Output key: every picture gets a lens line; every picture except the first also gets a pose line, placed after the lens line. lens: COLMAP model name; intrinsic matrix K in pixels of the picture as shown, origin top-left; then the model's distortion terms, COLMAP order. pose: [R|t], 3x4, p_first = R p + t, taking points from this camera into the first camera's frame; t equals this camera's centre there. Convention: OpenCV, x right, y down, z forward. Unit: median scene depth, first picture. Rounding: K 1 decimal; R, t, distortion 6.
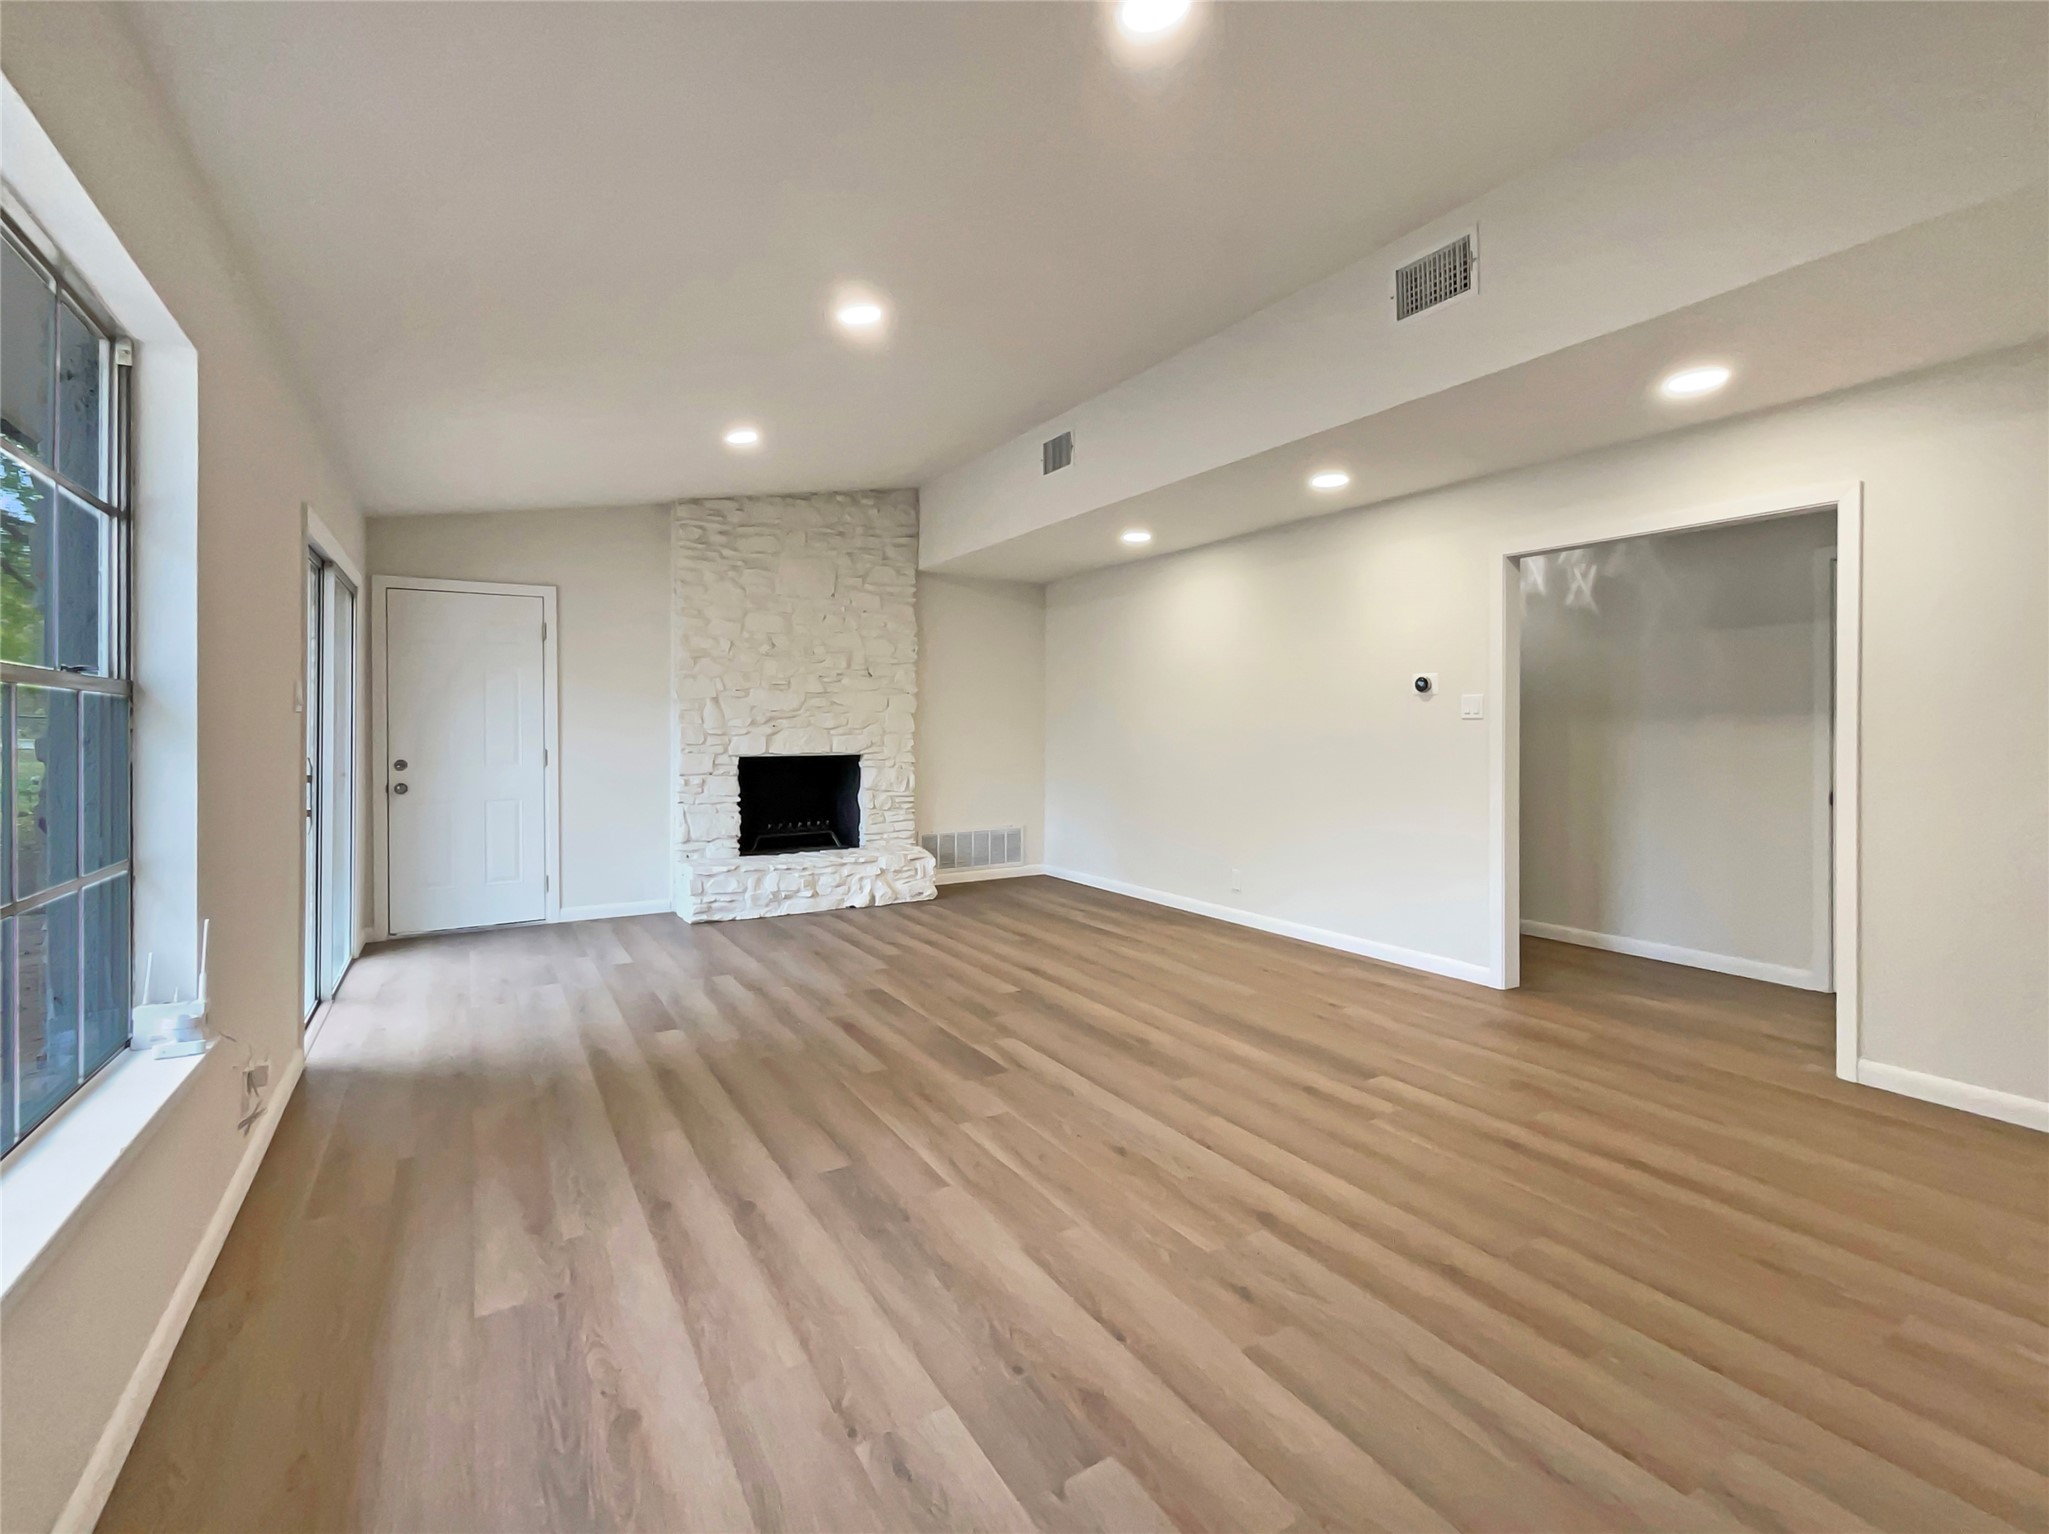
lens RADIAL K [[901.4, 0, 1019.8], [0, 901.4, 729.6], [0, 0, 1]] dist [-0.001475, 0.000075]
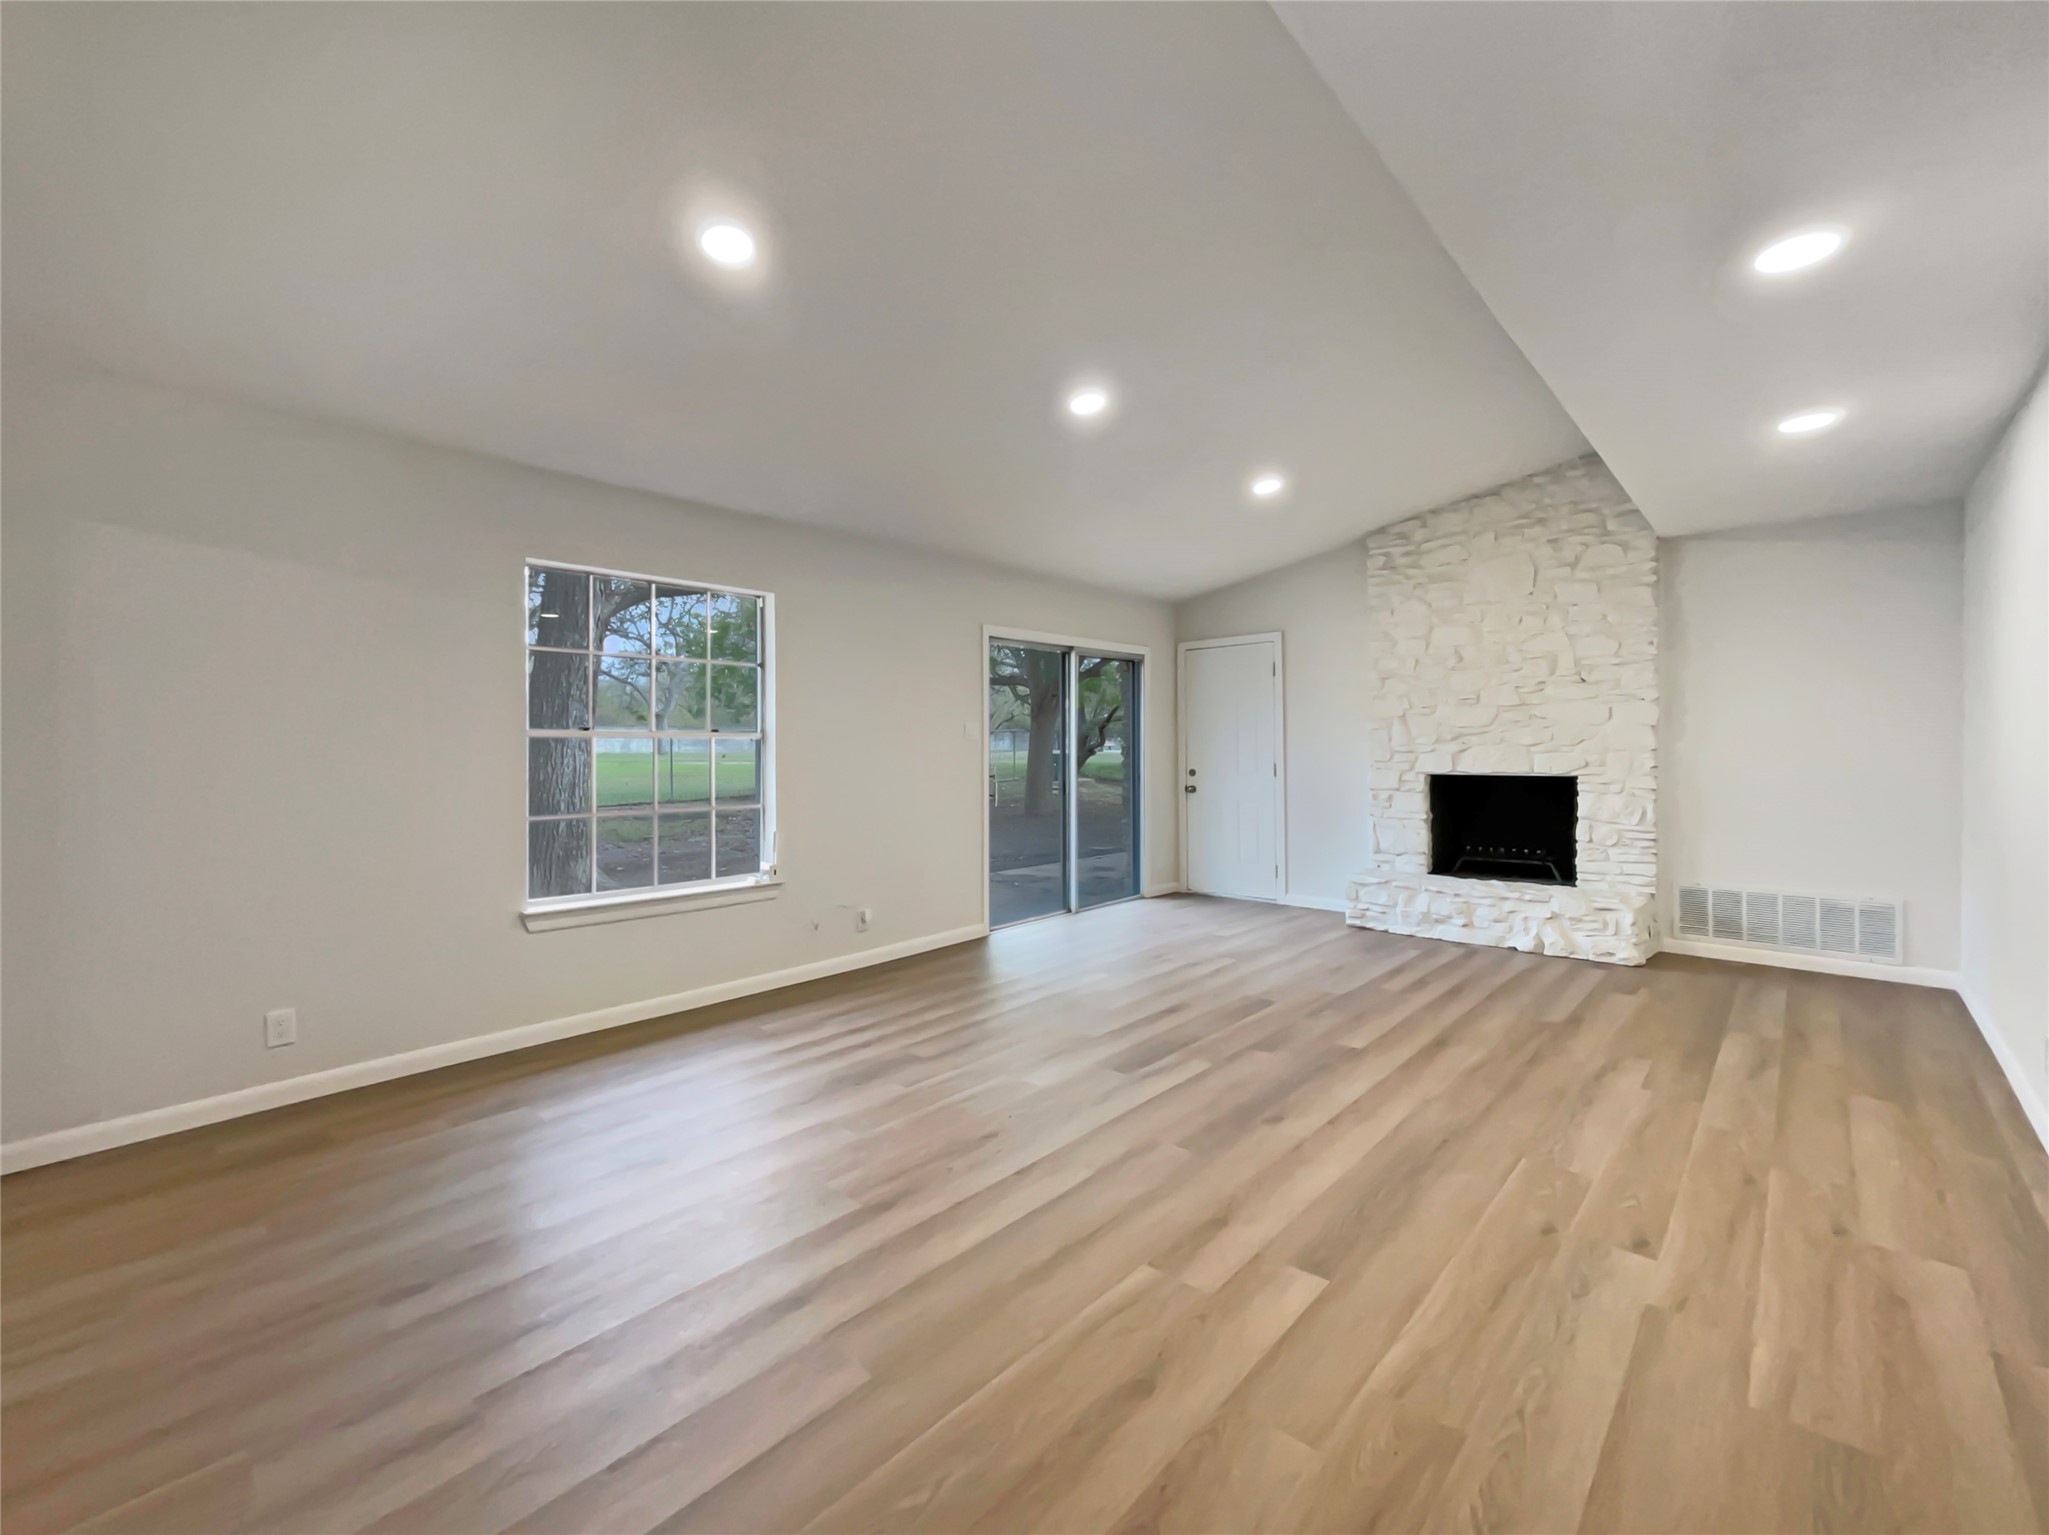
lens RADIAL K [[874.8, 0, 1069.1], [0, 874.8, 737.6], [0, 0, 1]] dist [0.007581, 0.000085]
pose [[0.305468, -0.012532, -0.952120, 0.493522], [0.005295, 0.999920, -0.011463, -0.000969], [0.952188, -0.001540, 0.305510, 0.326971]]
